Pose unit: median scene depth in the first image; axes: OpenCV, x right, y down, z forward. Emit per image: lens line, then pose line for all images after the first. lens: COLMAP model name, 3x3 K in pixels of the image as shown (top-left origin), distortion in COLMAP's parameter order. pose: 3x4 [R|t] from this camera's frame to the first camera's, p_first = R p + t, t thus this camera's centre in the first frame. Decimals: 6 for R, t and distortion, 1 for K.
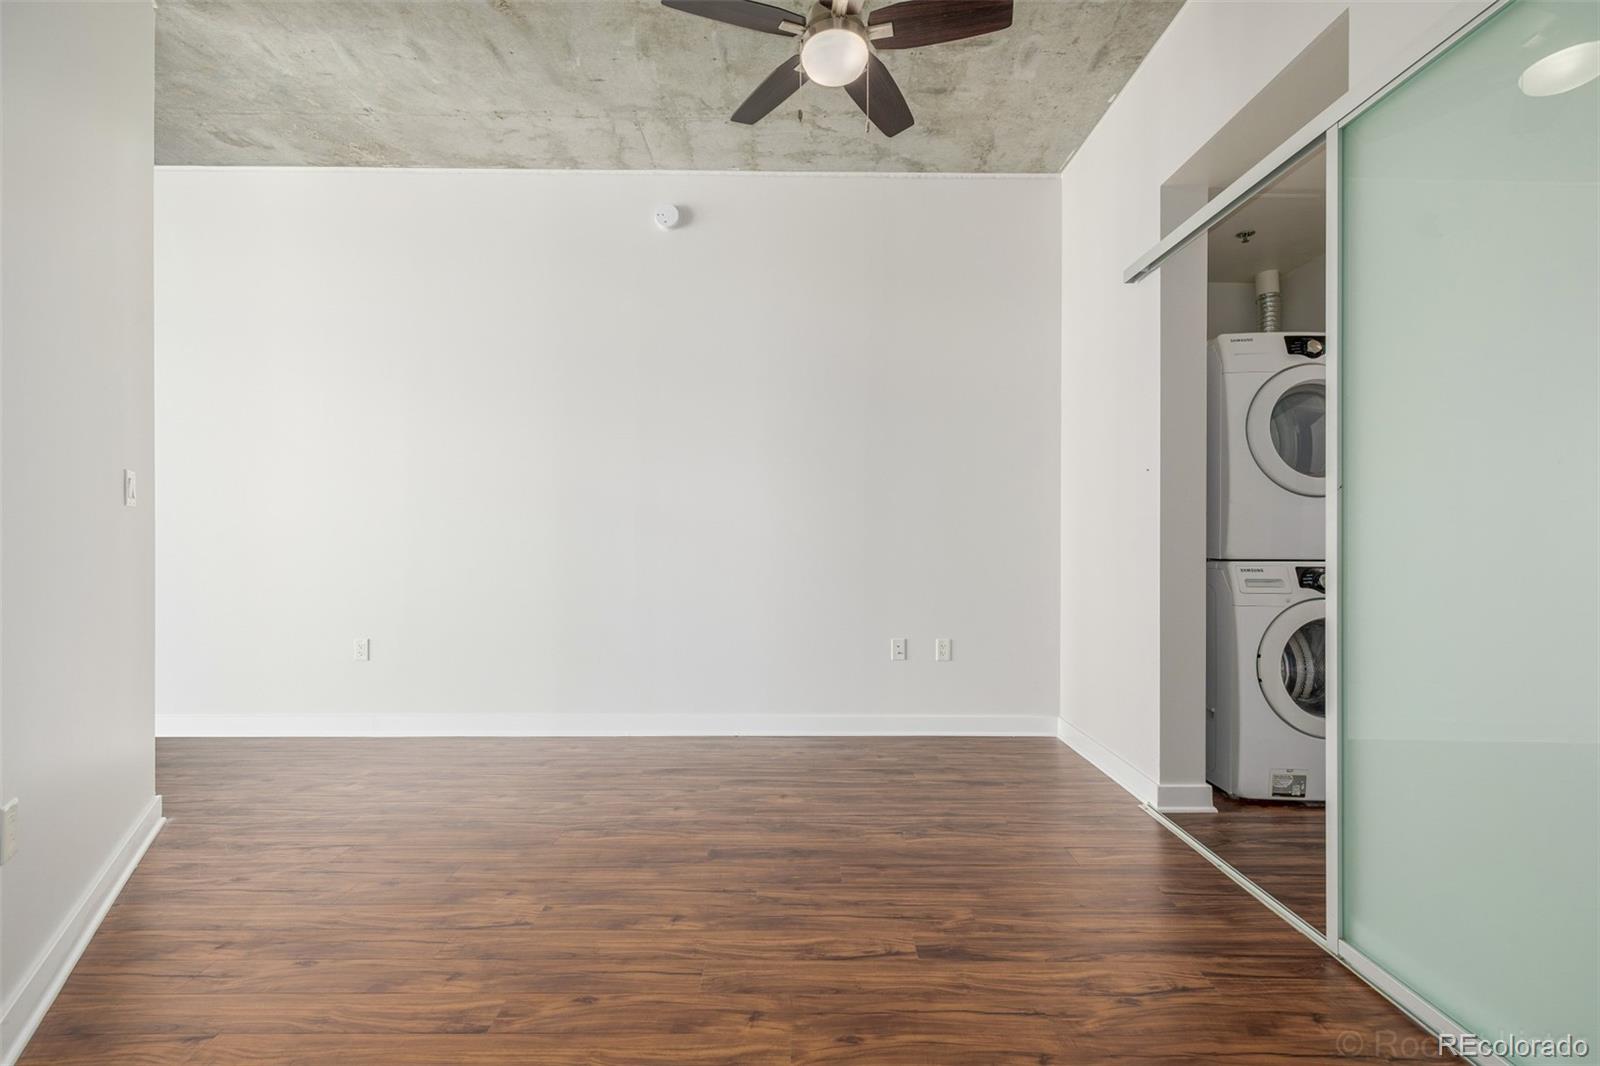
lens RADIAL K [[680.4, 0, 798.9], [0, 680.4, 532.1], [0, 0, 1]] dist [0.001247, 0.000057]
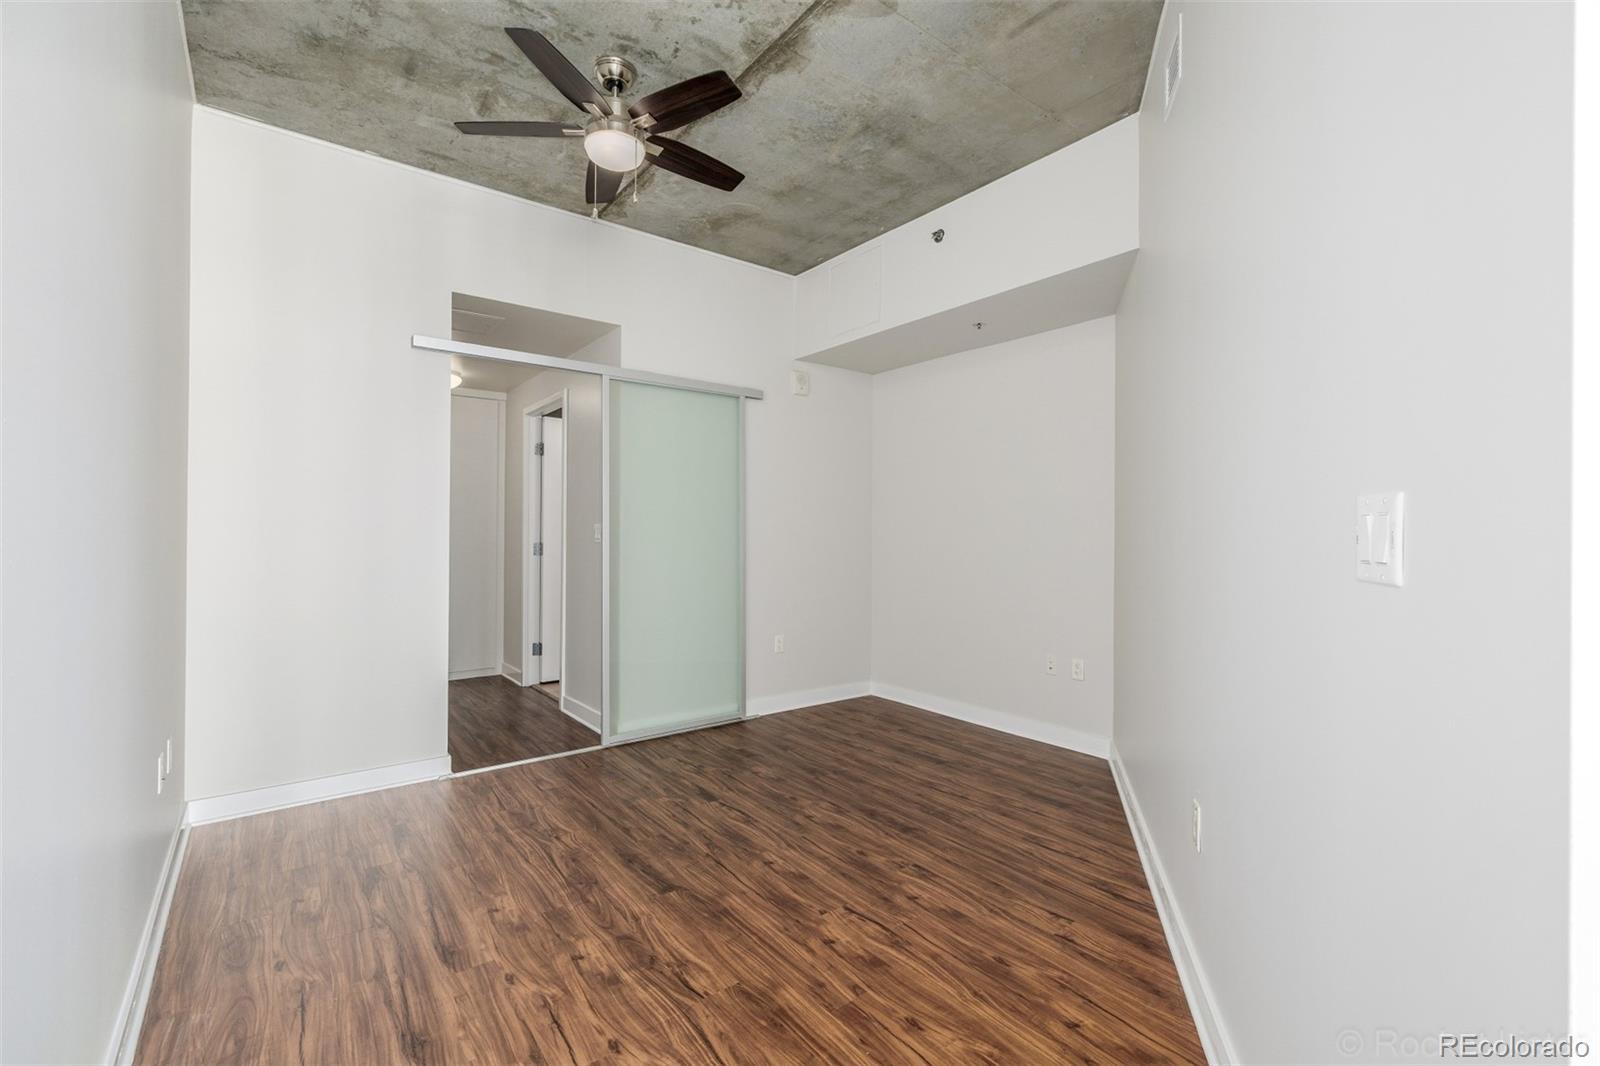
lens RADIAL K [[680.4, 0, 798.9], [0, 680.4, 532.1], [0, 0, 1]] dist [0.001247, 0.000057]
pose [[-0.604224, -0.002831, 0.796809, -1.312077], [-0.009316, 0.999950, -0.003512, -0.082767], [-0.796760, -0.009545, -0.604221, 1.809952]]
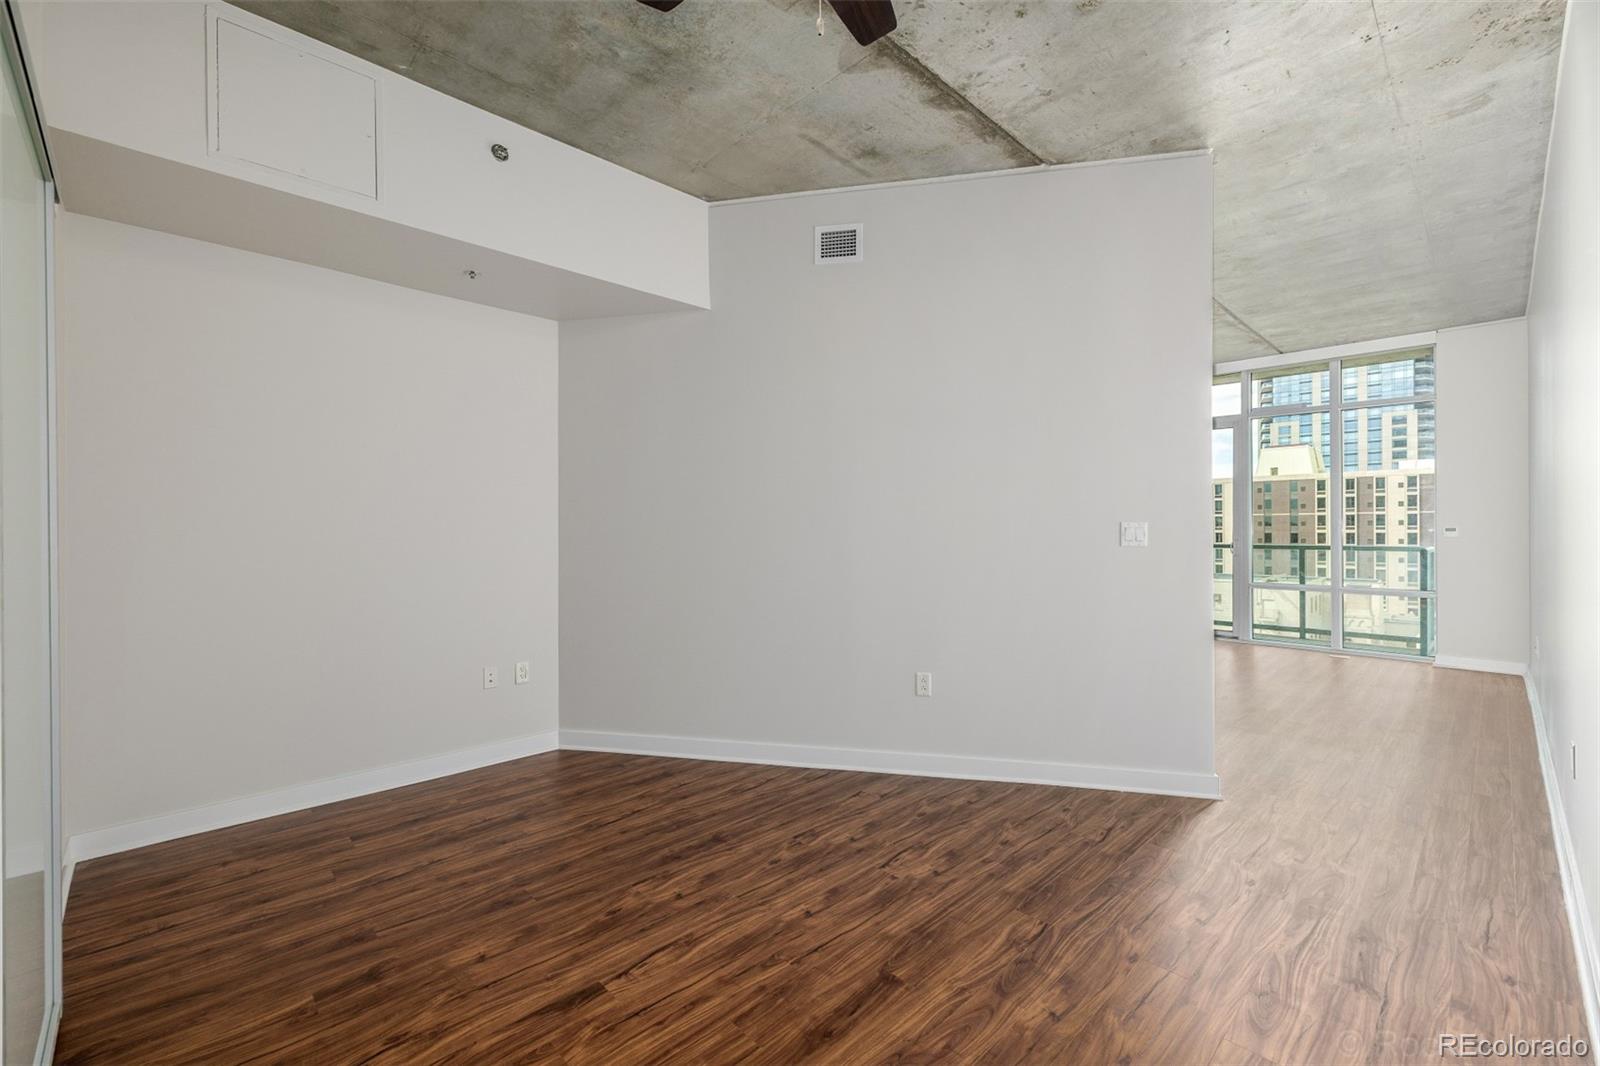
lens RADIAL K [[680.8, 0, 801.0], [0, 680.8, 529.2], [0, 0, 1]] dist [0.000857, 0.000022]
pose [[-0.724941, -0.000013, -0.688810, 0.645059], [0.002736, 0.999992, -0.002899, -0.088162], [0.688805, -0.003986, -0.724936, 1.878680]]
